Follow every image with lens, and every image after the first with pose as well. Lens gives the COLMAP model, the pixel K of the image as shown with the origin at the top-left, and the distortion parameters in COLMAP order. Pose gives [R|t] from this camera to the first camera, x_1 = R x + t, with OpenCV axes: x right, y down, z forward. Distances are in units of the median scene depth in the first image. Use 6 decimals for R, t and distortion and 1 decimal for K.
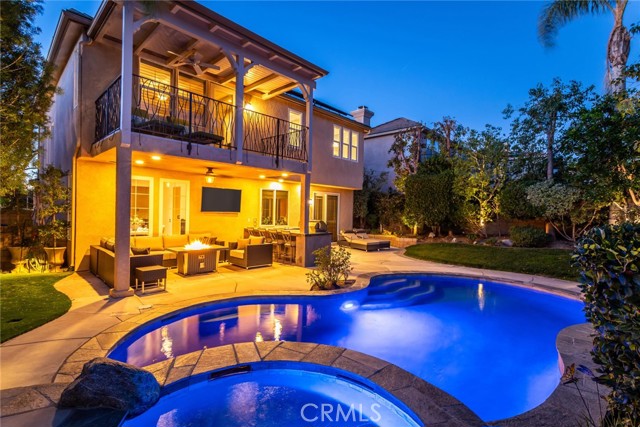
lens RADIAL K [[299.1, 0, 321.7], [0, 299.1, 213.3], [0, 0, 1]] dist [-0.000495, -0.000298]
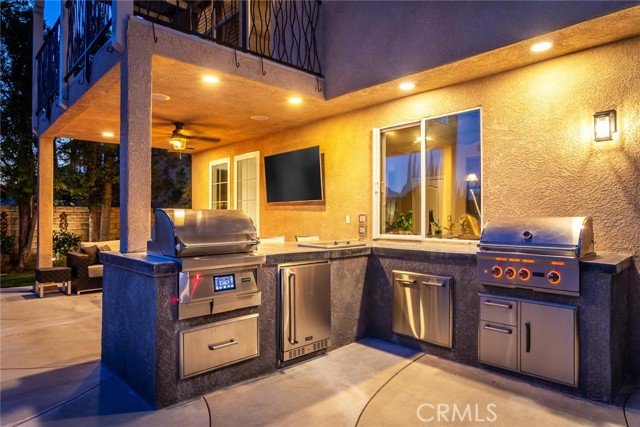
lens RADIAL K [[385.8, 0, 322.5], [0, 385.8, 215.2], [0, 0, 1]] dist [-0.020221, 0.000763]
pose [[-0.048644, -0.030438, -0.998352, 0.293692], [-0.008102, 0.999515, -0.030079, 0.037510], [0.998783, 0.006626, -0.048867, 1.134667]]
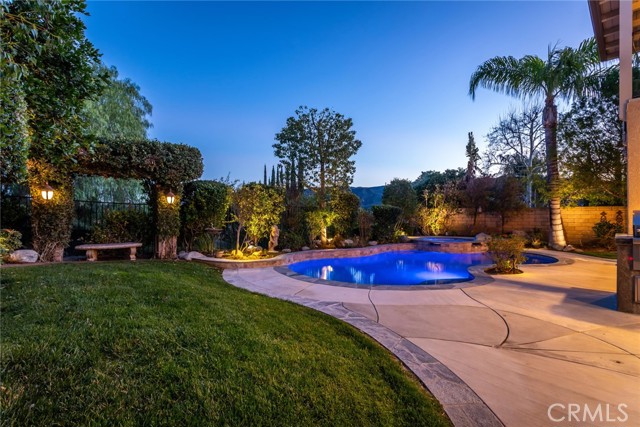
lens RADIAL K [[301.9, 0, 320.0], [0, 301.9, 213.5], [0, 0, 1]] dist [-0.000031, 0.000073]
pose [[-0.998313, -0.024227, 0.052767, 0.426699], [-0.023964, 0.999697, 0.005619, 0.037604], [-0.052887, 0.004345, -0.998591, 1.456621]]
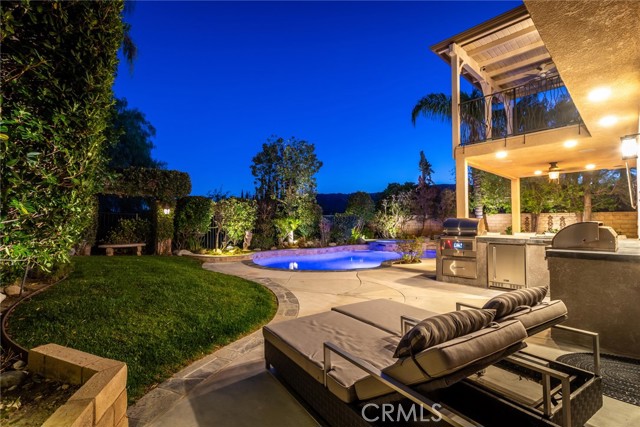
lens RADIAL K [[301.9, 0, 320.0], [0, 301.9, 213.5], [0, 0, 1]] dist [-0.000031, 0.000073]
pose [[-0.997671, -0.016504, 0.066180, 0.244136], [-0.017518, 0.999737, -0.014771, 0.029200], [-0.065919, -0.015896, -0.997698, 1.724320]]
